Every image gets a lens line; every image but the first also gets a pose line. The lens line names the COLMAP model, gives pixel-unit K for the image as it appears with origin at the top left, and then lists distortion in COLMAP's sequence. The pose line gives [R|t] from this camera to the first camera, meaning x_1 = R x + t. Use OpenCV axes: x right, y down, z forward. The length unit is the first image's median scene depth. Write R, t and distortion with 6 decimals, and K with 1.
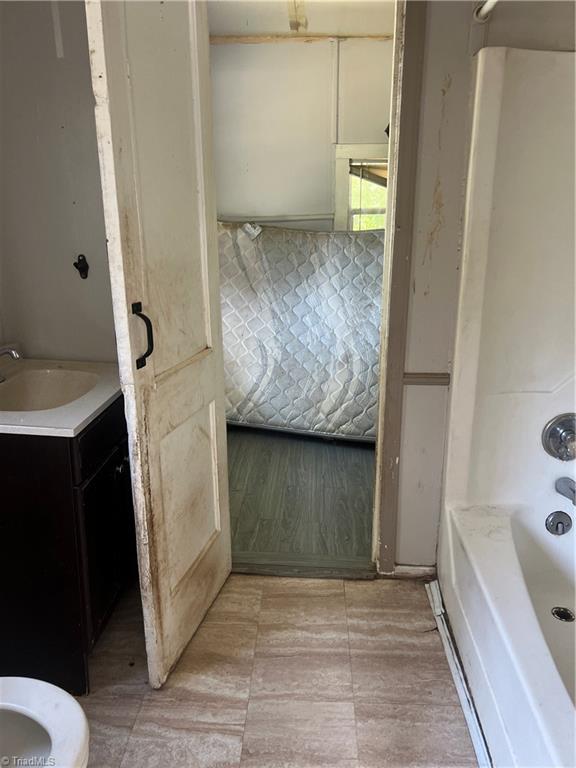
lens RADIAL K [[579.5, 0, 286.1], [0, 579.5, 385.4], [0, 0, 1]] dist [0.061259, -0.070935]
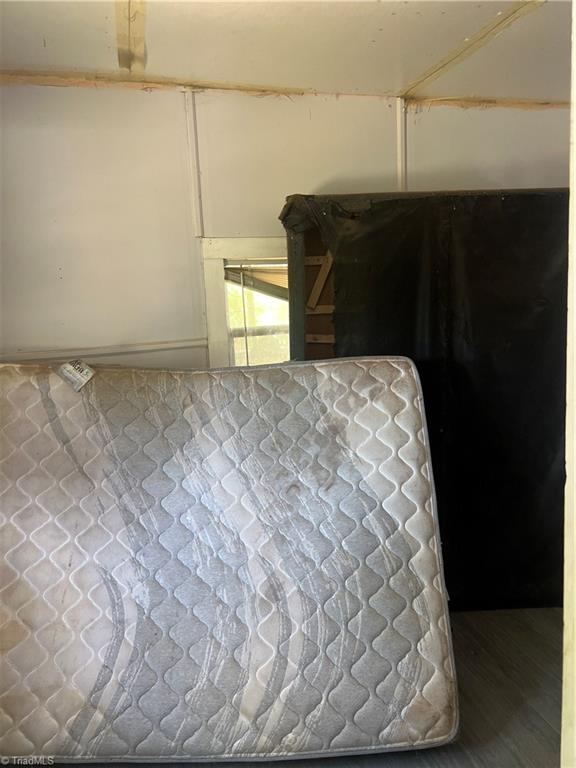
lens RADIAL K [[579.5, 0, 289.2], [0, 579.5, 387.0], [0, 0, 1]] dist [0.061259, -0.070935]
pose [[0.951263, -0.075138, 0.299087, -0.032430], [0.124021, 0.981186, -0.147960, -0.145705], [-0.282343, 0.177842, 0.942685, 0.404191]]
